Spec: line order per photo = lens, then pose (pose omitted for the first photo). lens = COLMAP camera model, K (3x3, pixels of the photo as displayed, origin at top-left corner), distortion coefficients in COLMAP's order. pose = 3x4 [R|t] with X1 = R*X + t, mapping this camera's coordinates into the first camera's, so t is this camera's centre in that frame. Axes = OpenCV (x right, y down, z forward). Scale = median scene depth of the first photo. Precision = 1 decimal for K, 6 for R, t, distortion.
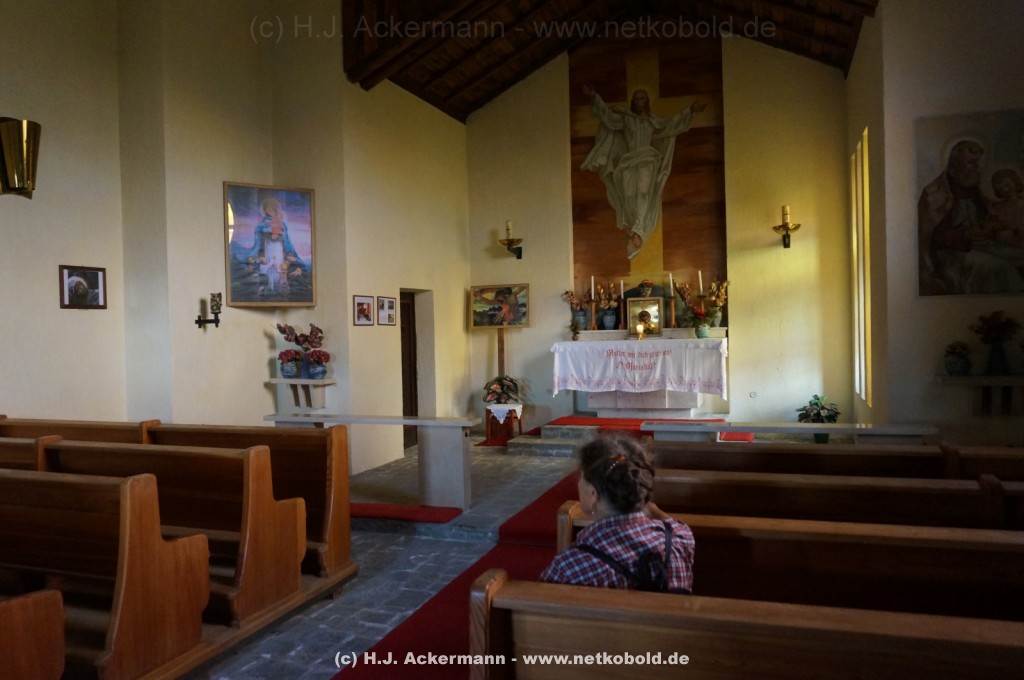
lens RADIAL K [[803.1, 0, 516.7], [0, 803.1, 342.1], [0, 0, 1]] dist [-0.001755, 0.007663]
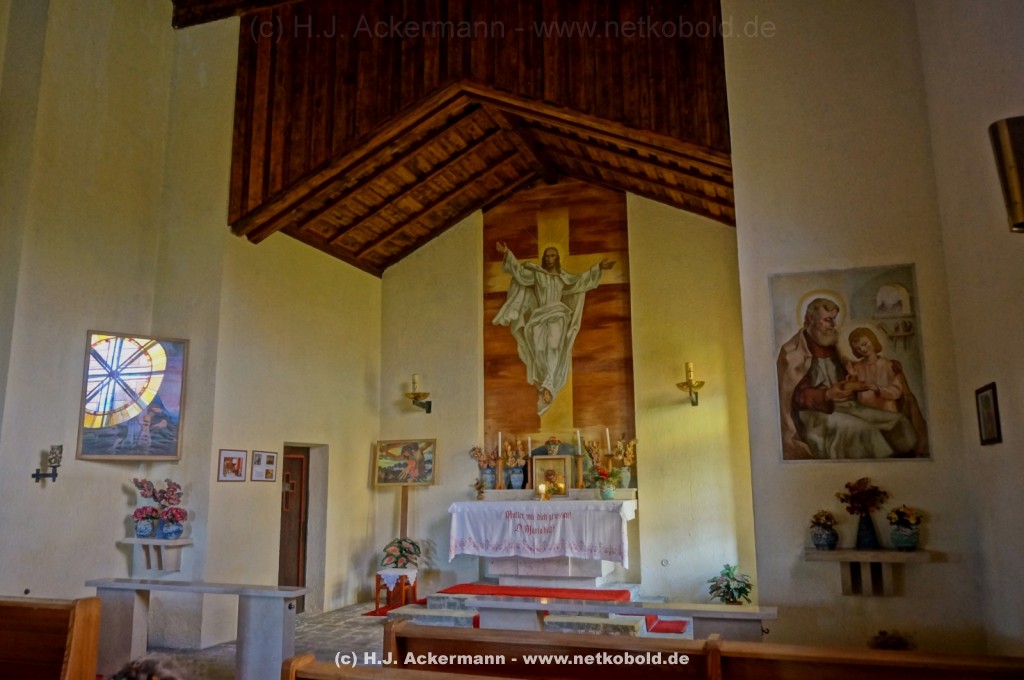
lens RADIAL K [[803.1, 0, 507.1], [0, 803.1, 340.5], [0, 0, 1]] dist [-0.001755, 0.007663]
pose [[0.999844, 0.013340, -0.011617, 0.123117], [-0.015314, 0.981480, -0.190951, -0.006890], [0.008855, 0.191099, 0.981531, 0.036972]]
